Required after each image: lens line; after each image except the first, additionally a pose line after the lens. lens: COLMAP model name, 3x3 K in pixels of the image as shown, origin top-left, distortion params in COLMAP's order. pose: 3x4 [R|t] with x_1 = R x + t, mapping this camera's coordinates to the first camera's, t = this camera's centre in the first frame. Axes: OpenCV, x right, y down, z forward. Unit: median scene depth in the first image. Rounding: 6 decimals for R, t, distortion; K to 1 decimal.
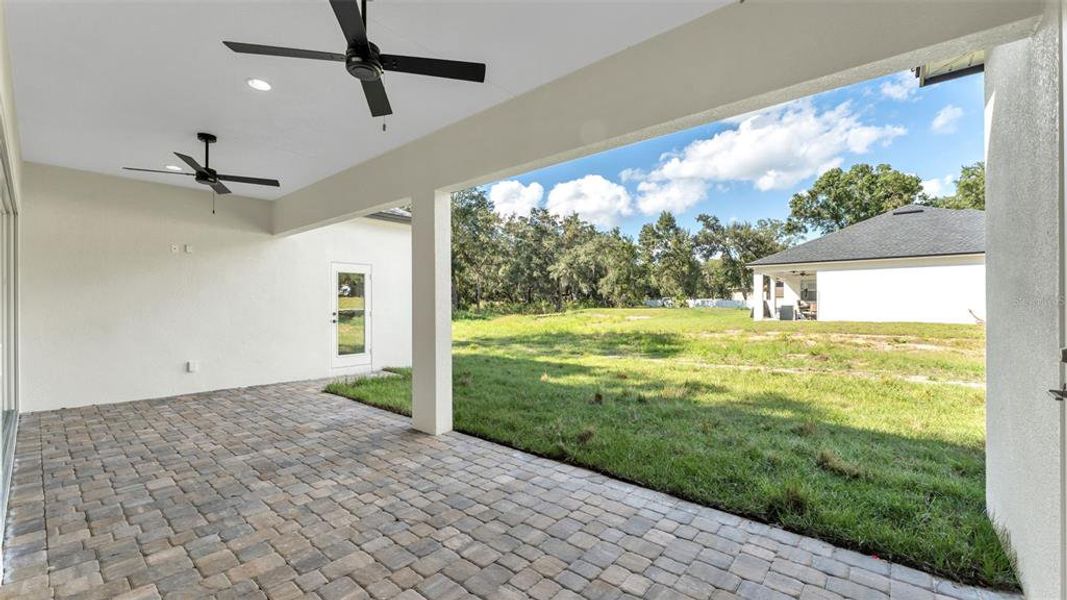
lens RADIAL K [[421.7, 0, 537.6], [0, 421.7, 303.8], [0, 0, 1]] dist [0.000762, 0.000355]
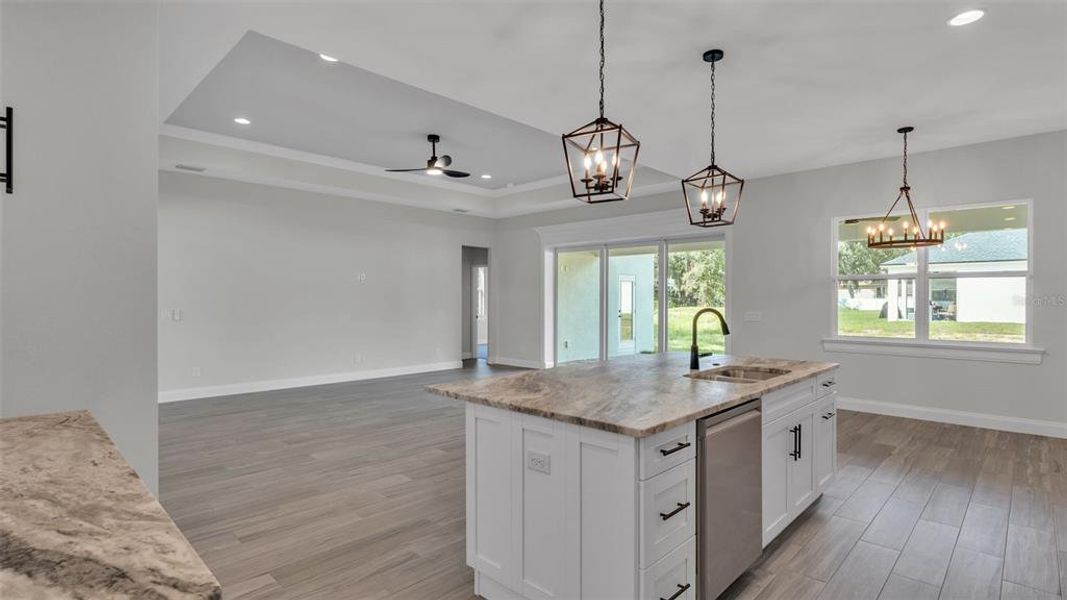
lens RADIAL K [[513.8, 0, 530.8], [0, 513.8, 300.7], [0, 0, 1]] dist [-0.003935, 0.000922]
pose [[0.995983, 0.002744, -0.089496, -1.367169], [-0.002816, 0.999996, -0.000674, -0.034070], [0.089494, 0.000924, 0.995987, -1.746766]]
